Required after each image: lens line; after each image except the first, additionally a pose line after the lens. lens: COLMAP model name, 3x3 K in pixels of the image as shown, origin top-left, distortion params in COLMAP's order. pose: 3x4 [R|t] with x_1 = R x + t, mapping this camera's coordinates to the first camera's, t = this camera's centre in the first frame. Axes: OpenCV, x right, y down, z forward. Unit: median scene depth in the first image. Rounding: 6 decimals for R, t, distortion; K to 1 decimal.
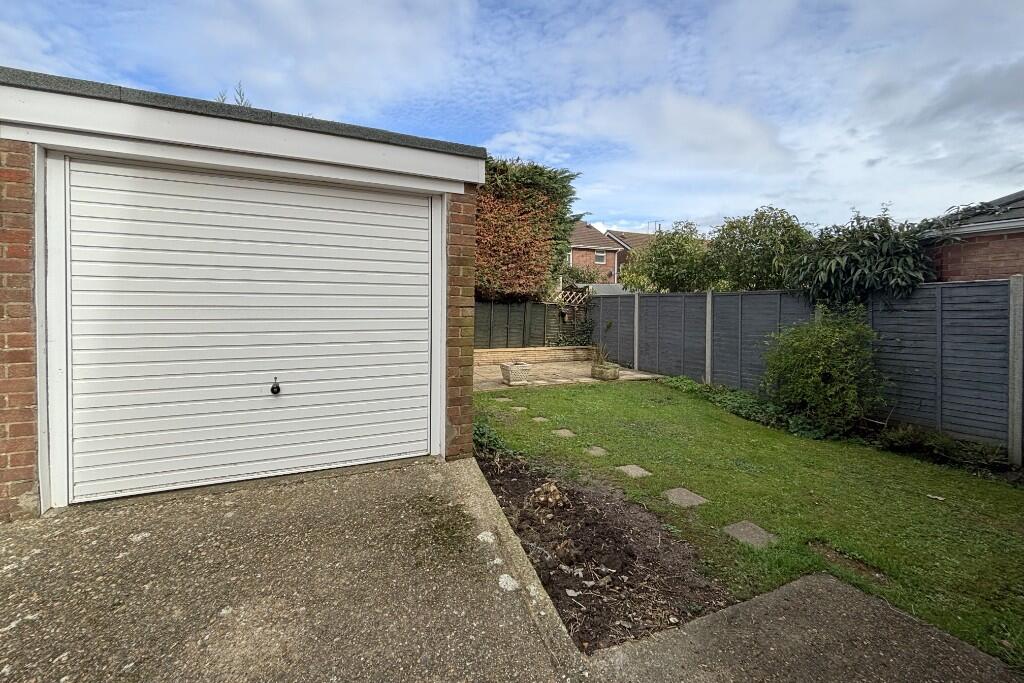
lens RADIAL K [[418.6, 0, 512.7], [0, 418.6, 314.0], [0, 0, 1]] dist [0.000328, -0.000041]
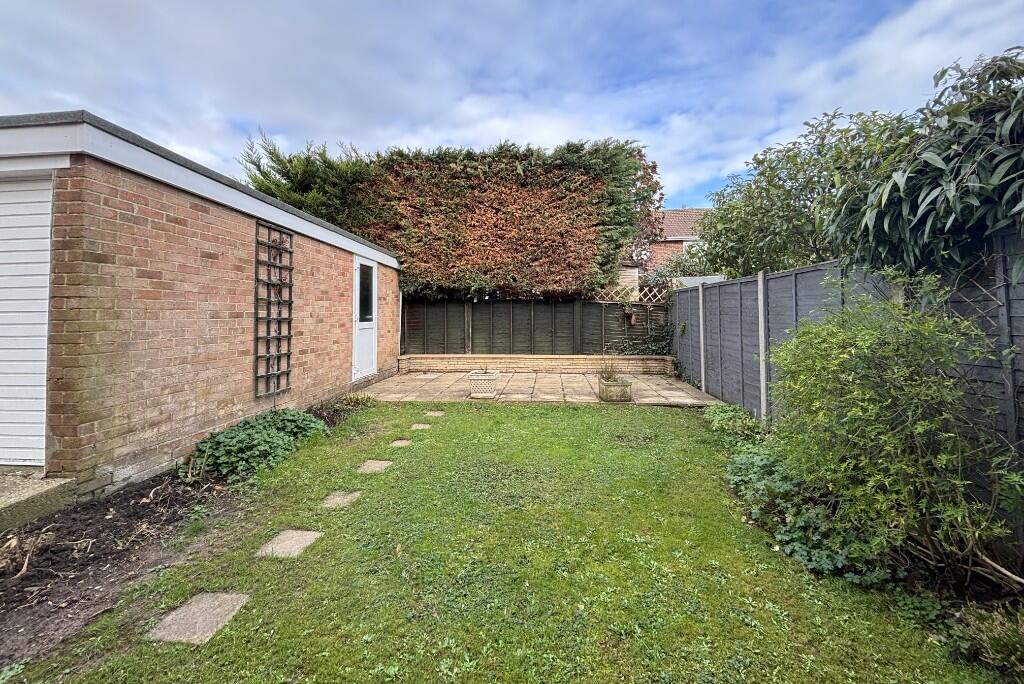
lens RADIAL K [[405.3, 0, 509.0], [0, 405.3, 301.6], [0, 0, 1]] dist [-0.001143, -0.000024]
pose [[0.876265, -0.032548, -0.480729, 0.343217], [0.008995, 0.998647, -0.051217, 0.013771], [0.481746, 0.040555, 0.875372, 0.228019]]
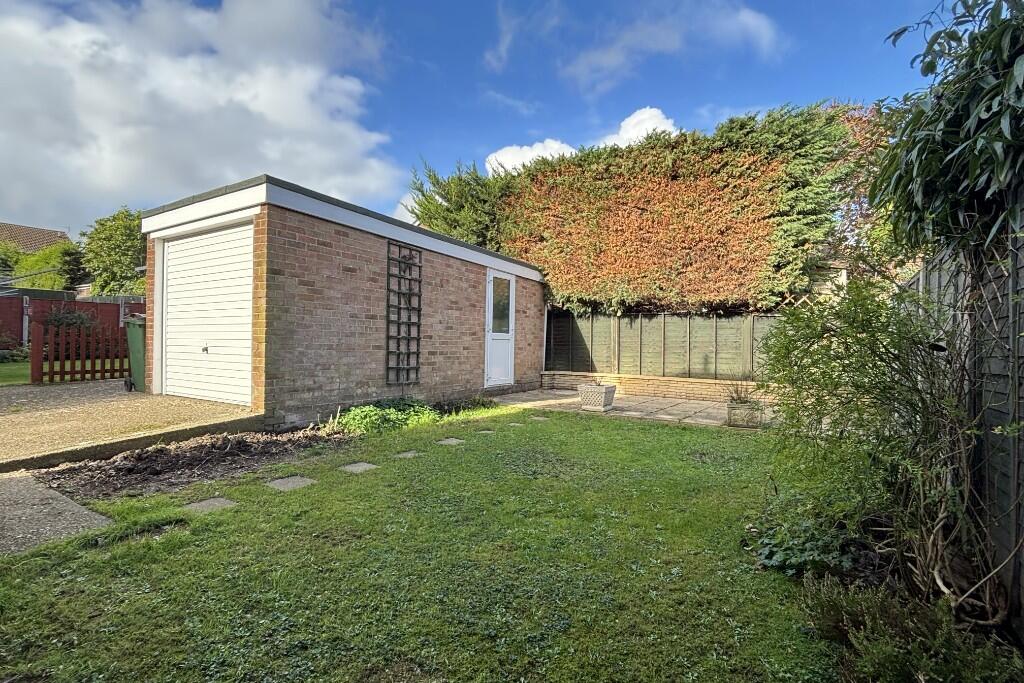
lens RADIAL K [[475.6, 0, 514.6], [0, 475.6, 343.4], [0, 0, 1]] dist [0.037860, -0.000244]
pose [[0.572146, 0.002327, -0.820148, 0.511924], [-0.023701, 0.999625, -0.013698, 0.042324], [0.819809, 0.027275, 0.571987, 0.256402]]
